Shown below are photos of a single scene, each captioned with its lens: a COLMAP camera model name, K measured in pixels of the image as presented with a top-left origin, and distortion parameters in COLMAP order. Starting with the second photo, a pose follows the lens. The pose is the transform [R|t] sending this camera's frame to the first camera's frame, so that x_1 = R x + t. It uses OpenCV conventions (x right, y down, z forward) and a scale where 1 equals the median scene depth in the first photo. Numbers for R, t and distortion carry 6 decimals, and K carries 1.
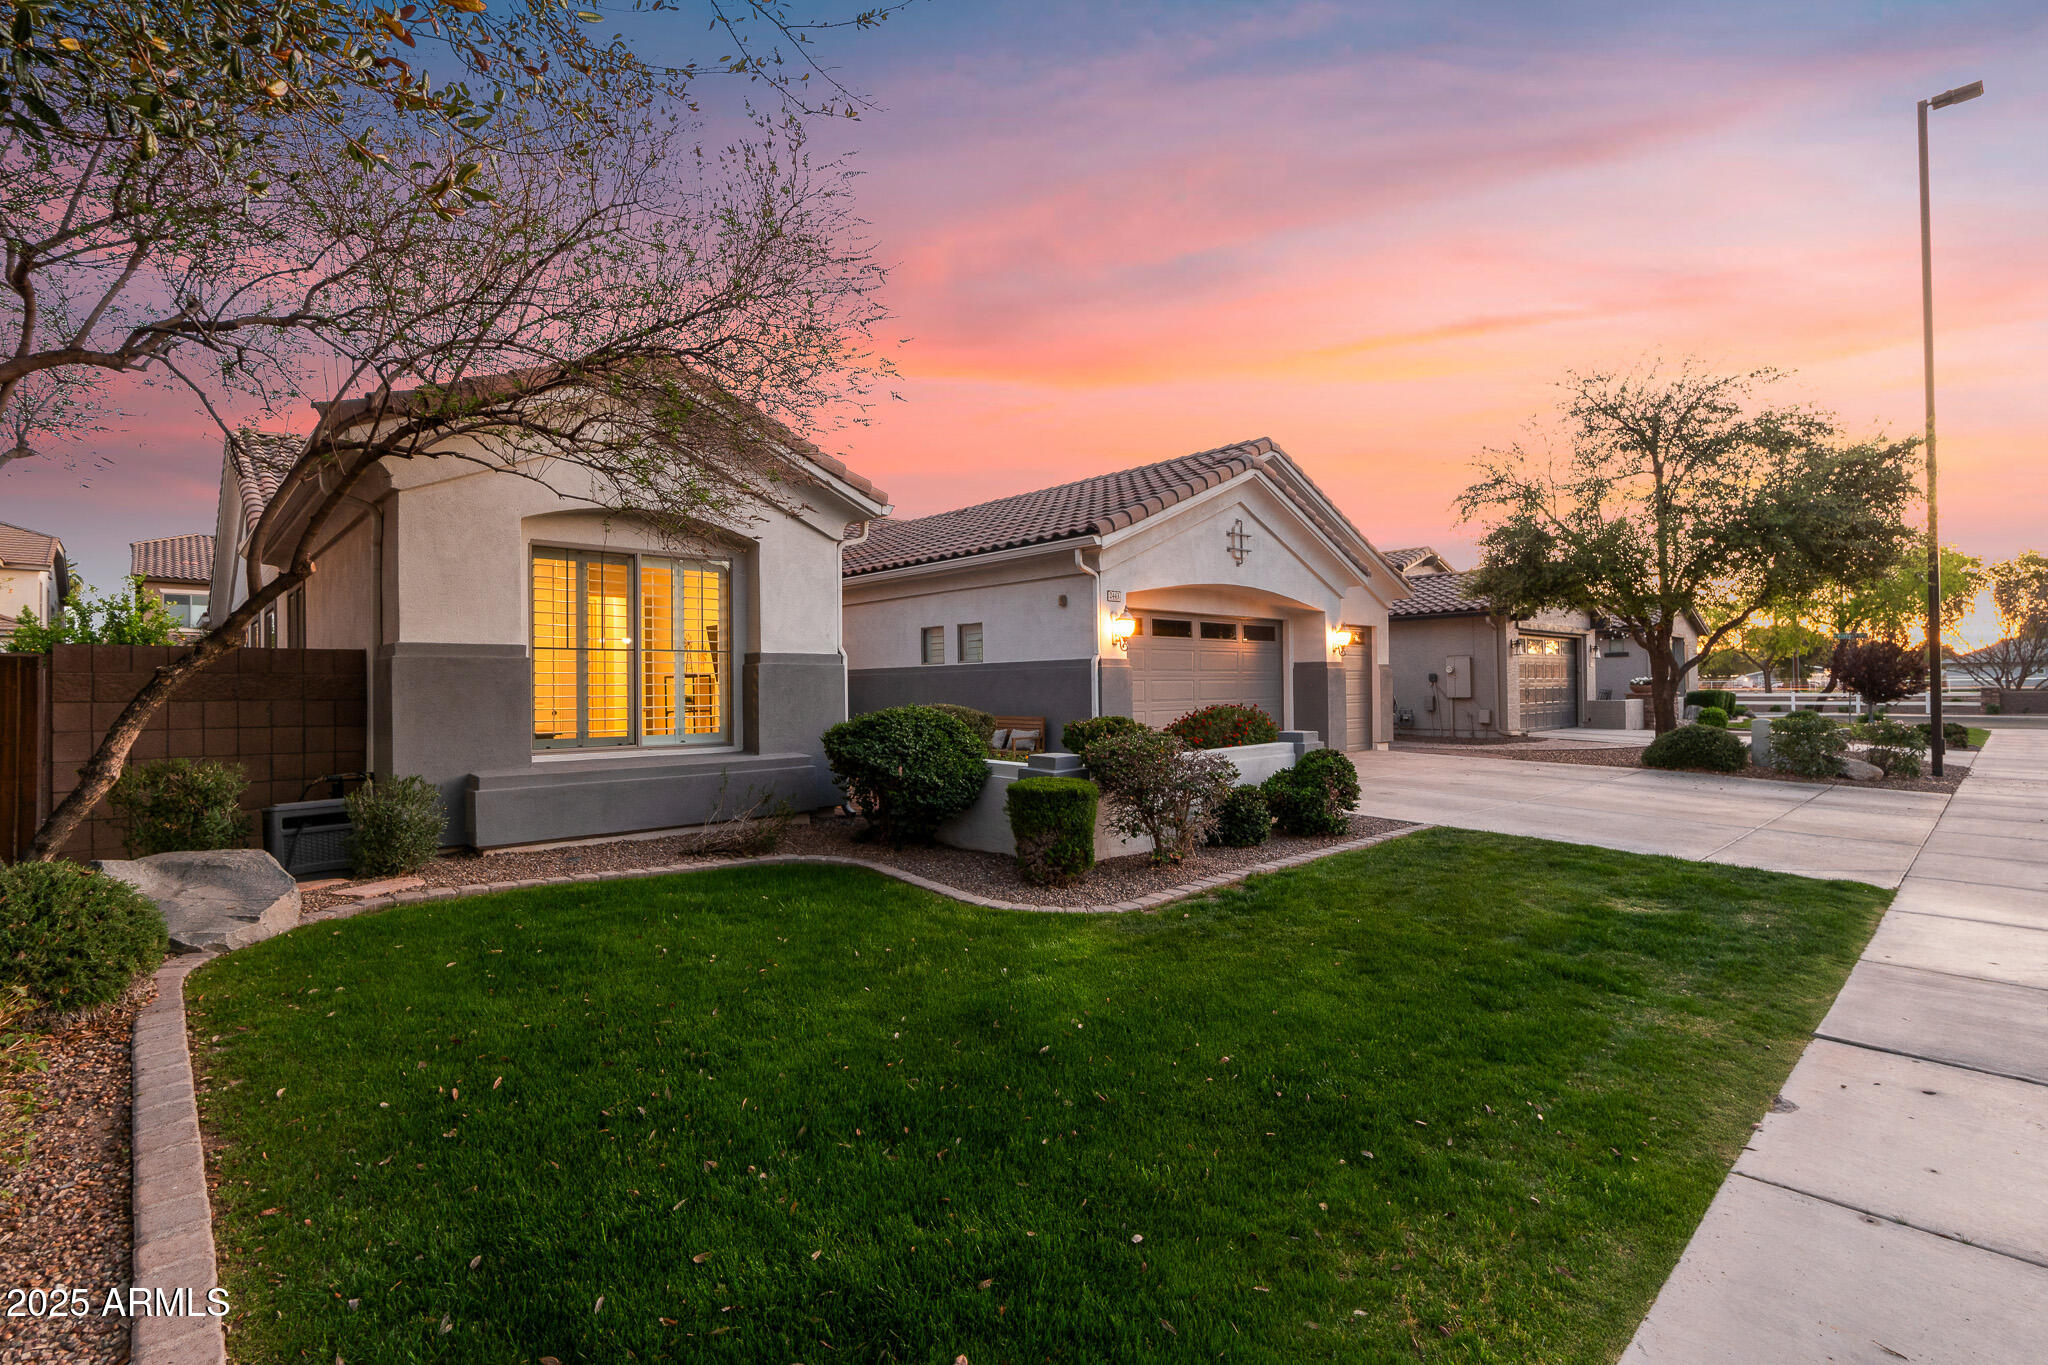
lens RADIAL K [[941.0, 0, 1024.0], [0, 941.0, 682.5], [0, 0, 1]] dist [-0.009791, -0.000239]
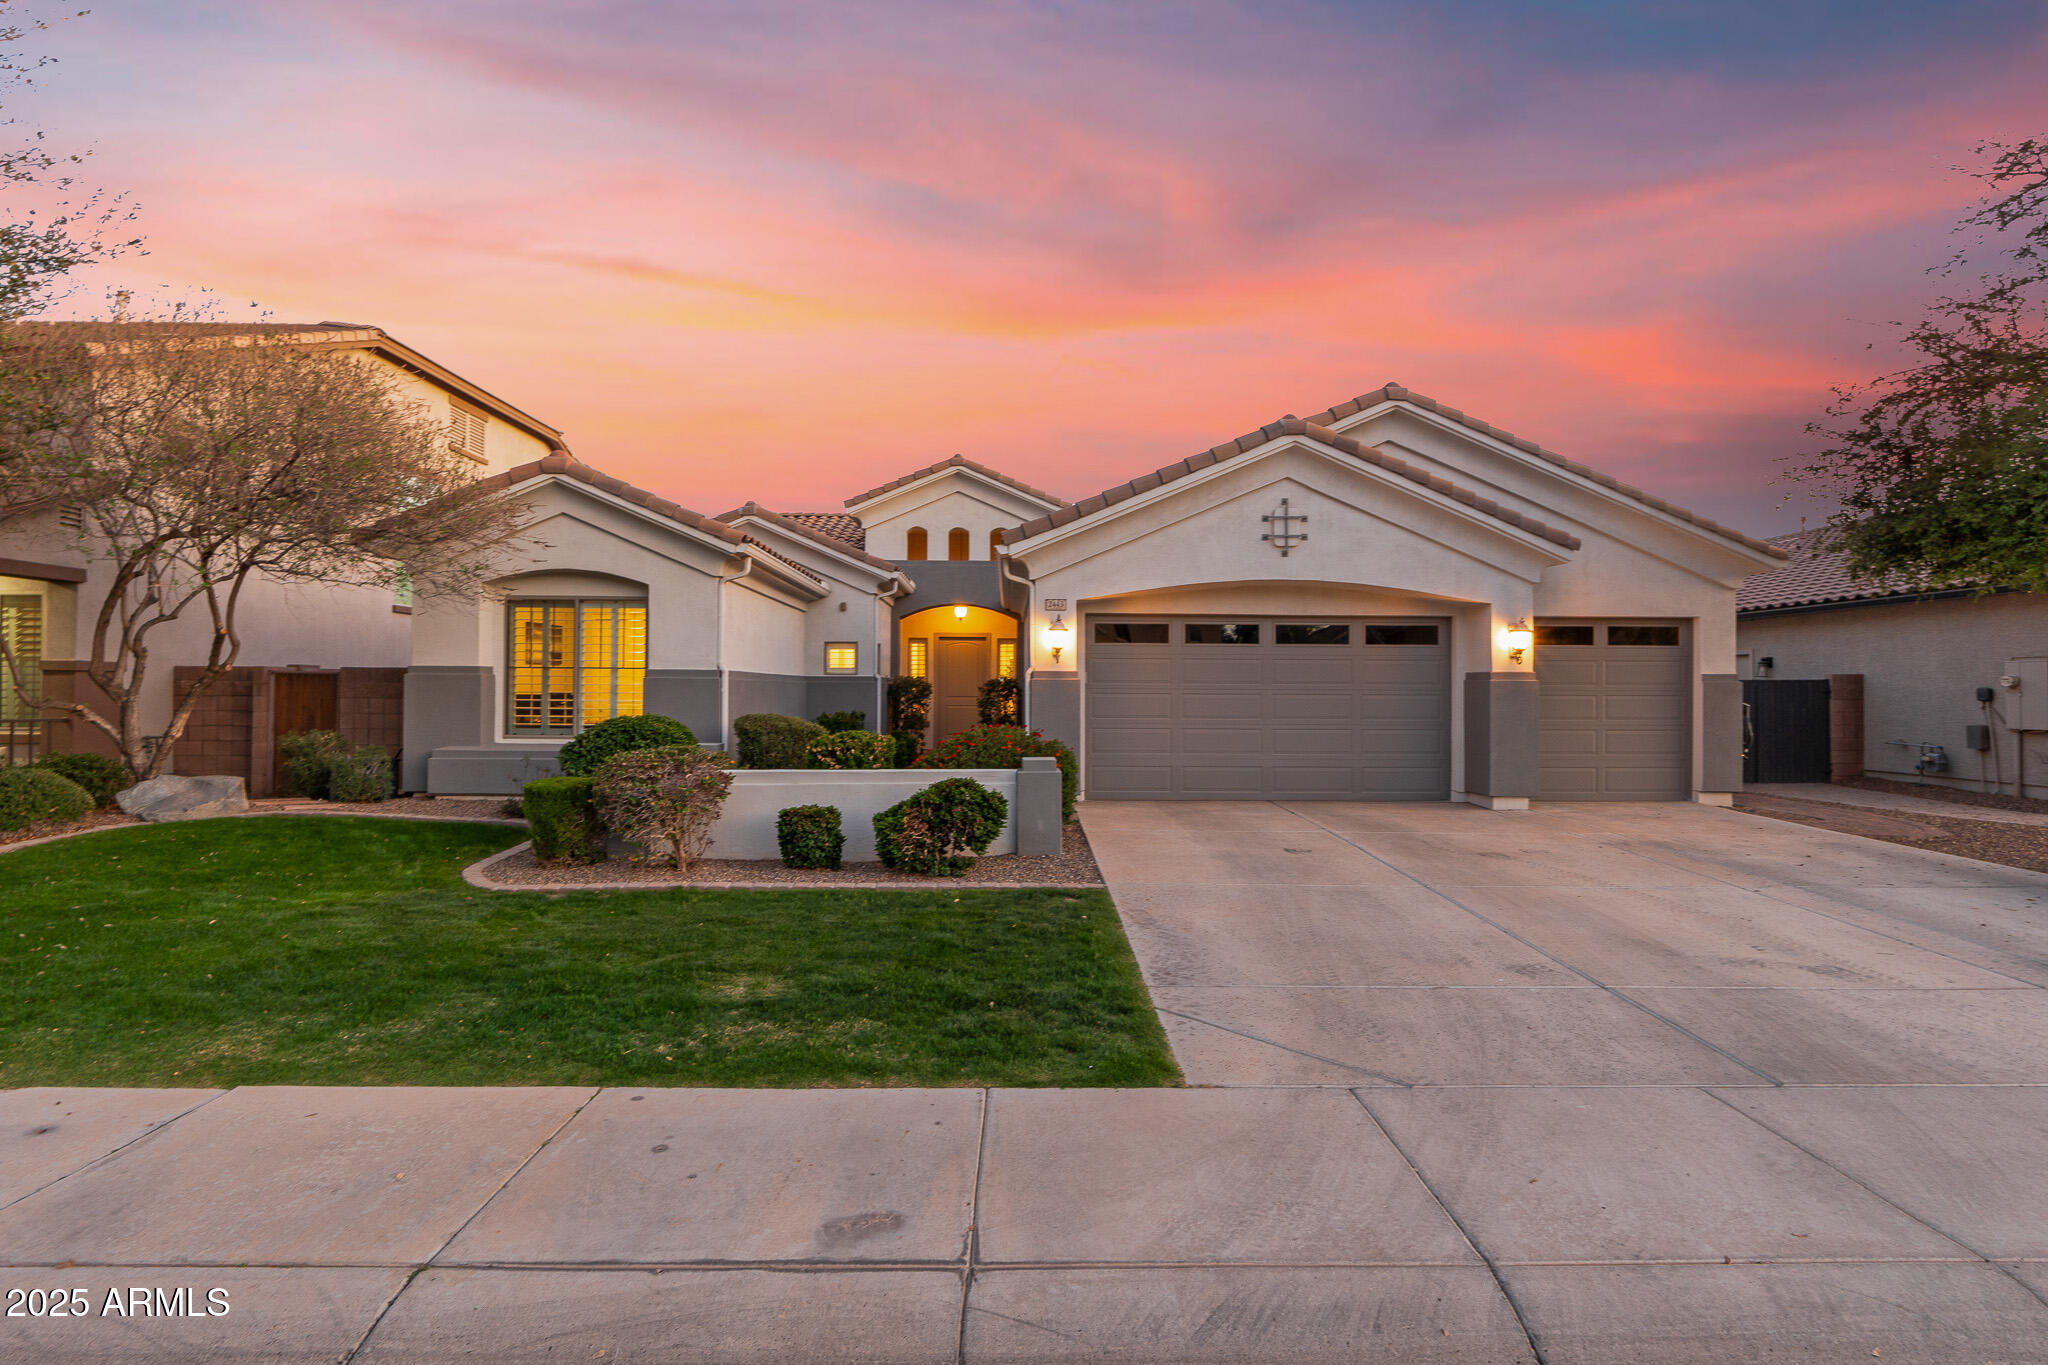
lens RADIAL K [[941.0, 0, 1024.0], [0, 941.0, 682.5], [0, 0, 1]] dist [-0.009791, -0.000239]
pose [[0.737566, 0.011098, -0.675184, 0.615099], [-0.009568, 0.999936, 0.005984, -0.016803], [0.675208, 0.002047, 0.737625, 0.244922]]
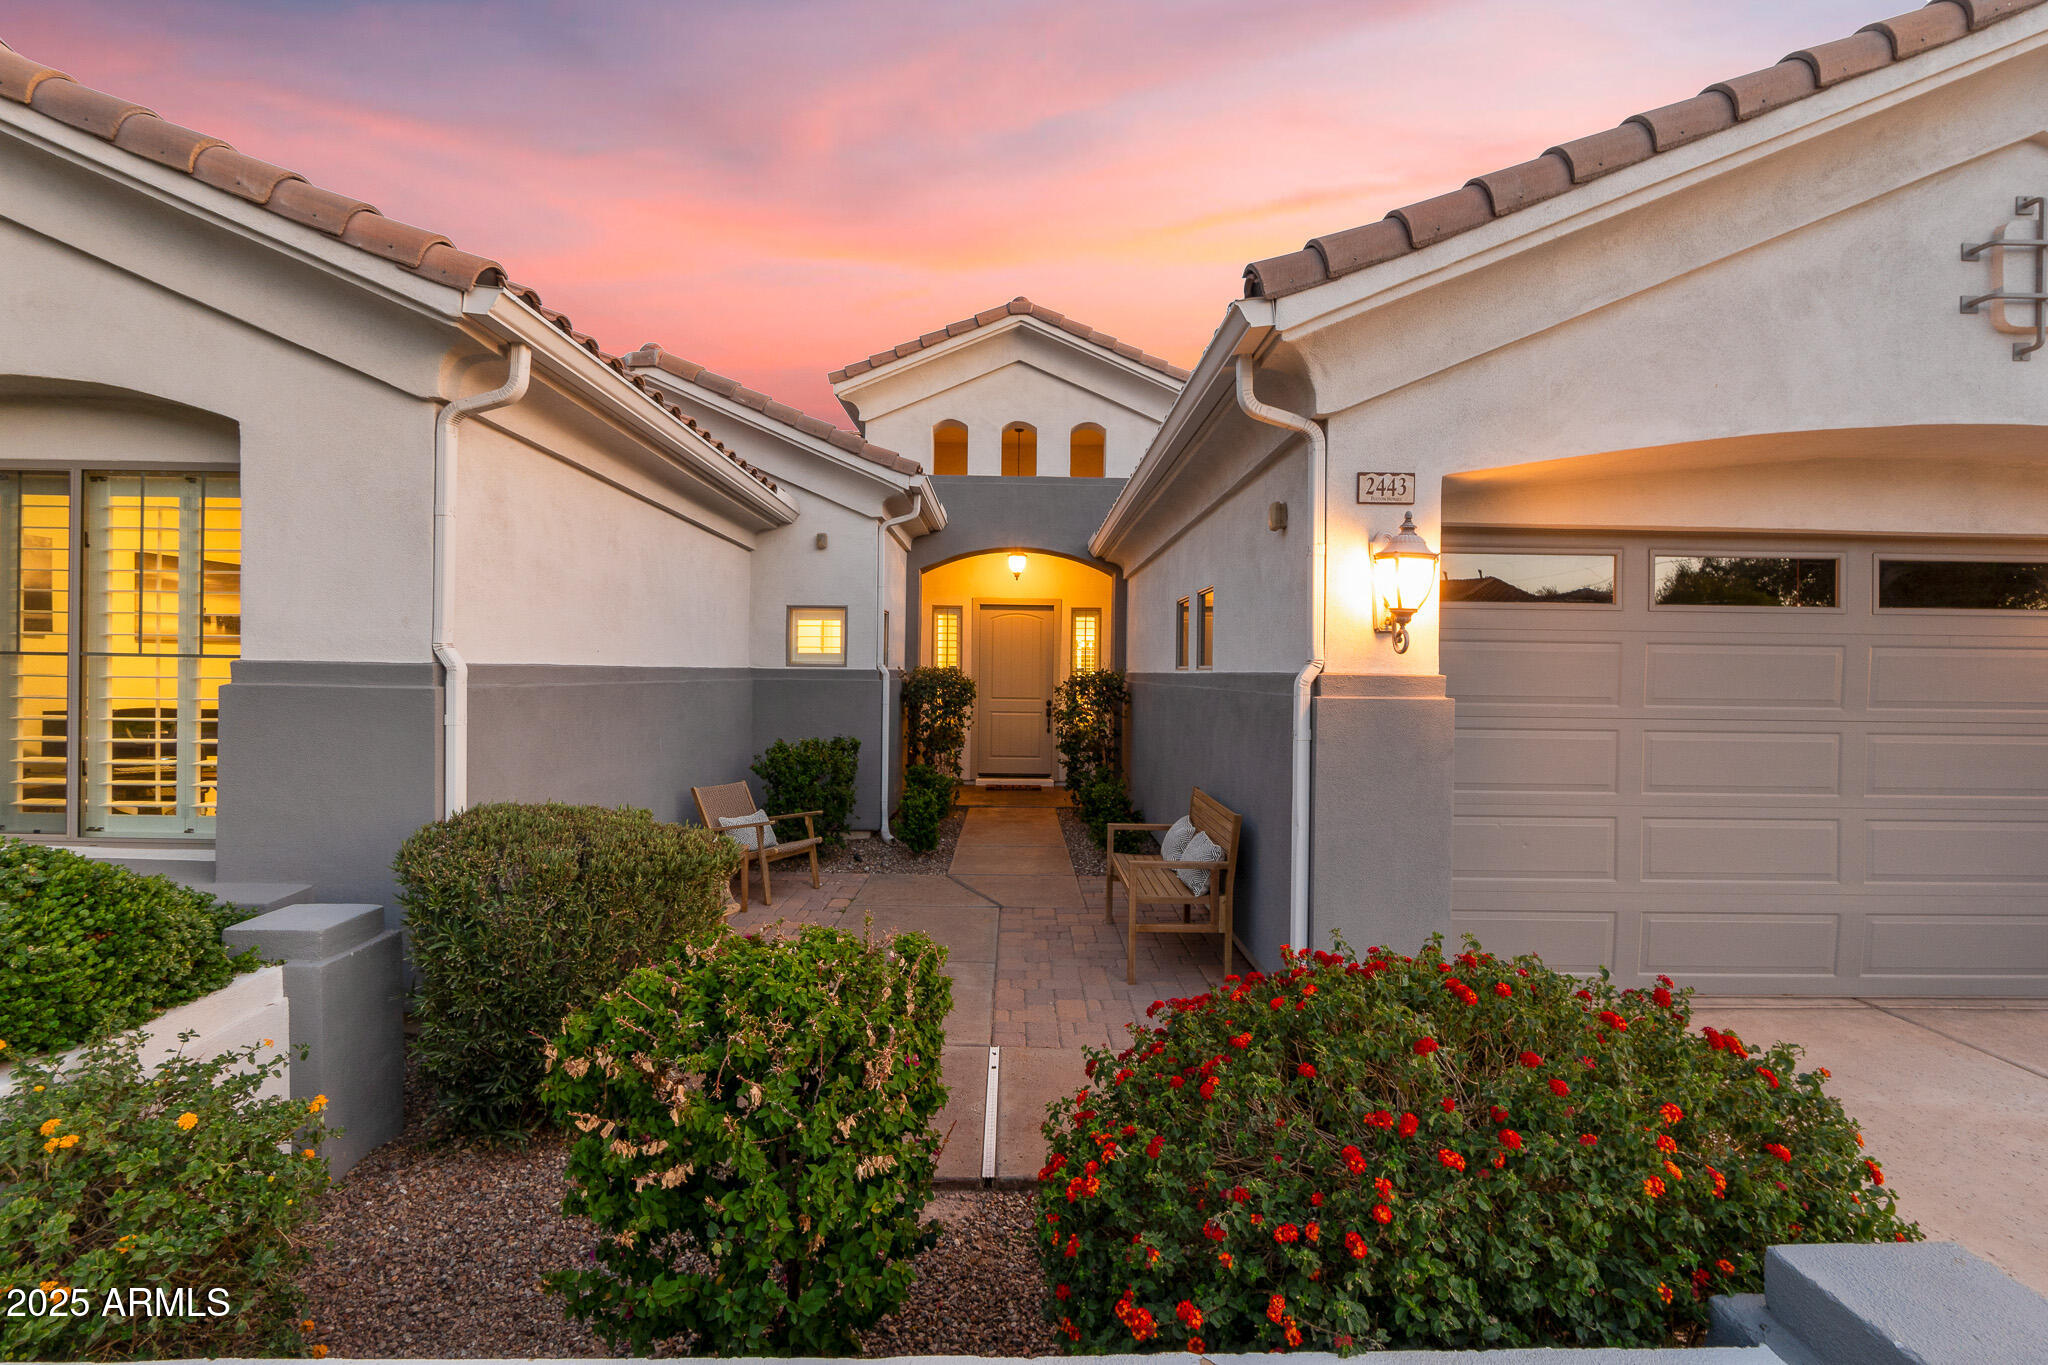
lens RADIAL K [[941.0, 0, 1024.0], [0, 941.0, 682.5], [0, 0, 1]] dist [-0.009791, -0.000239]
pose [[0.732055, 0.030888, -0.680545, 0.200703], [-0.017817, 0.999498, 0.026199, -0.025341], [0.681013, -0.007054, 0.732237, 0.577903]]
